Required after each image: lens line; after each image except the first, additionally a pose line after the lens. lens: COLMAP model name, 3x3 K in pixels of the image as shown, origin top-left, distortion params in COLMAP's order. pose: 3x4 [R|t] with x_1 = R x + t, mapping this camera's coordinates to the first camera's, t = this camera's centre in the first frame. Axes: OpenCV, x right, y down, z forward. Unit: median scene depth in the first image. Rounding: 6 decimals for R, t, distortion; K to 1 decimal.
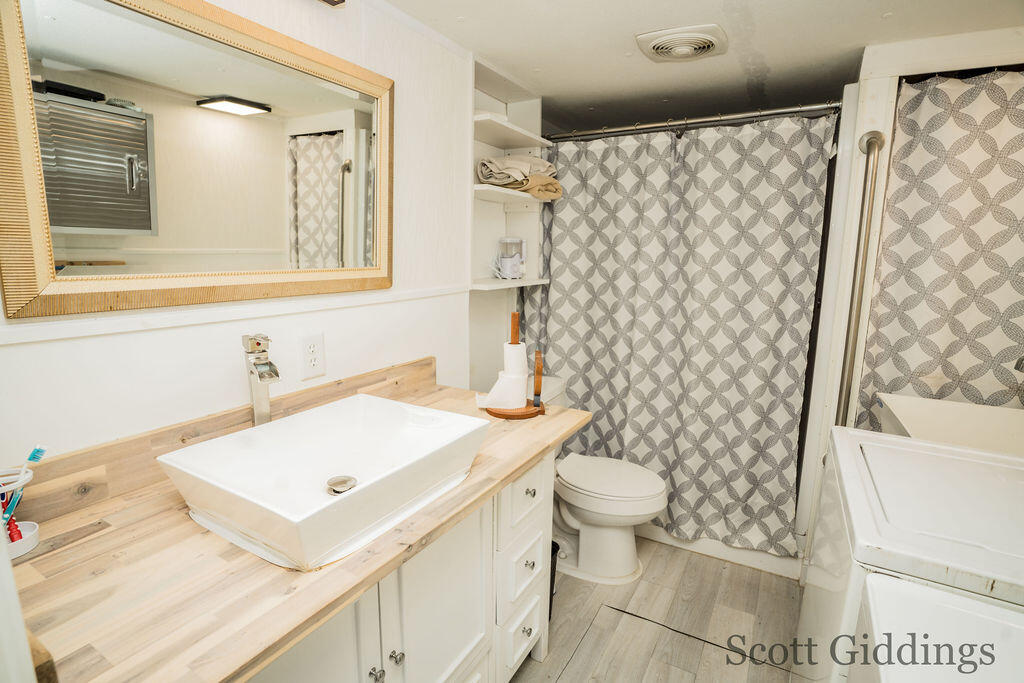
lens RADIAL K [[504.0, 0, 512.0], [0, 504.0, 341.5], [0, 0, 1]] dist [-0.086914, 0.044707]
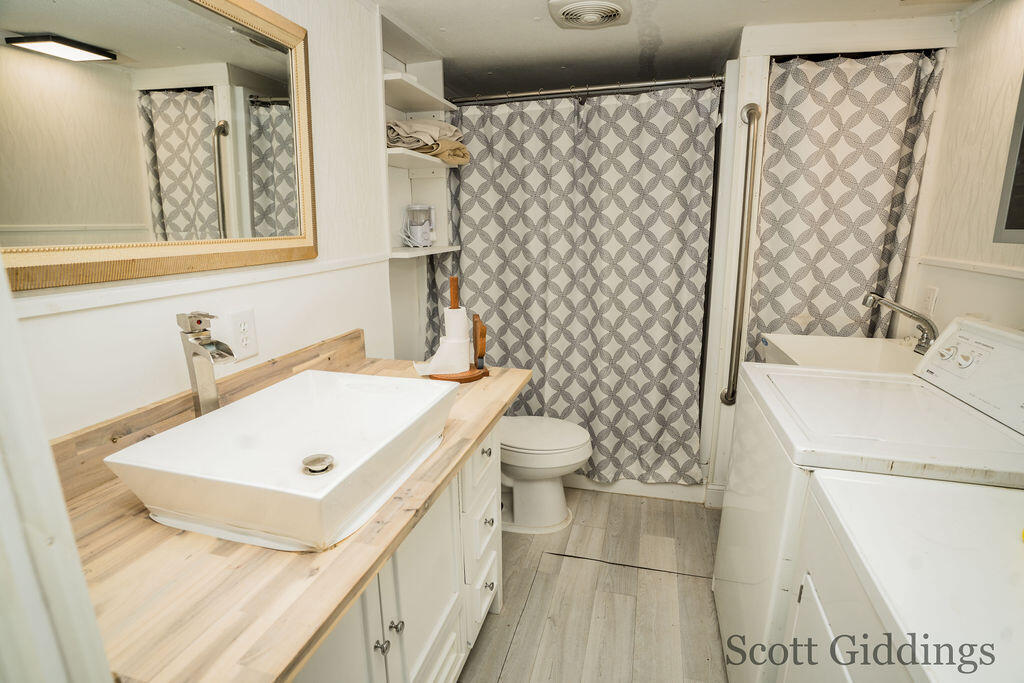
lens RADIAL K [[504.0, 0, 512.0], [0, 504.0, 341.5], [0, 0, 1]] dist [-0.086914, 0.044707]
pose [[0.967653, -0.077384, 0.240125, -0.094043], [0.064001, 0.995956, 0.063051, 0.010407], [-0.244033, -0.045643, 0.968692, 0.002914]]
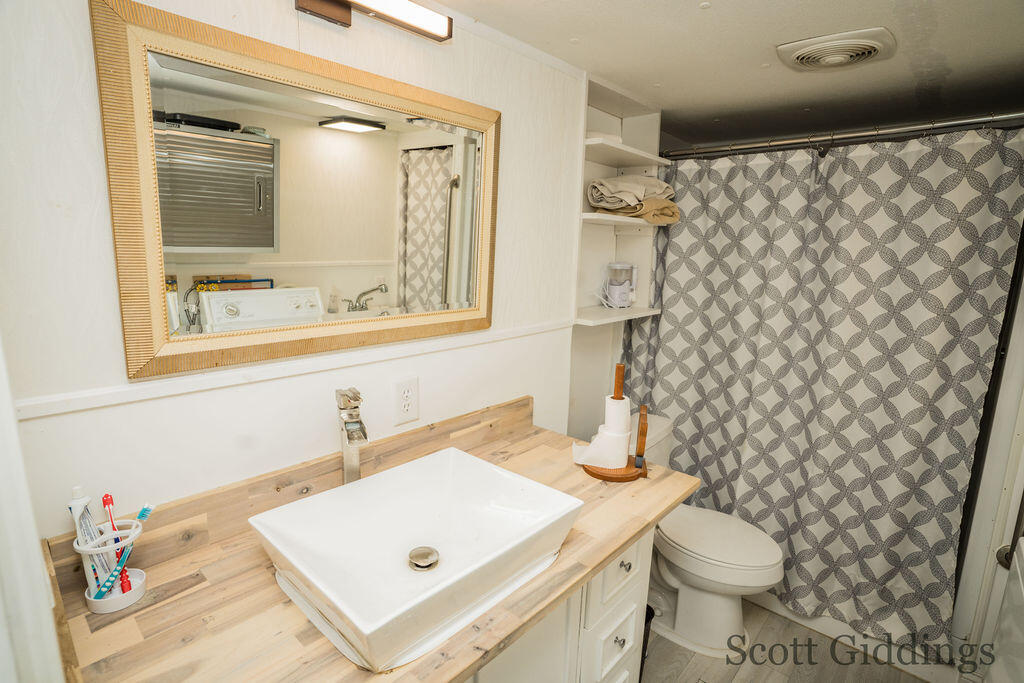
lens RADIAL K [[510.5, 0, 512.0], [0, 510.5, 341.5], [0, 0, 1]] dist [-0.075275, 0.036919]
pose [[0.977770, 0.050401, -0.203534, 0.000165], [-0.049347, 0.998729, 0.010256, -0.071197], [0.203792, 0.000016, 0.979014, 0.040240]]
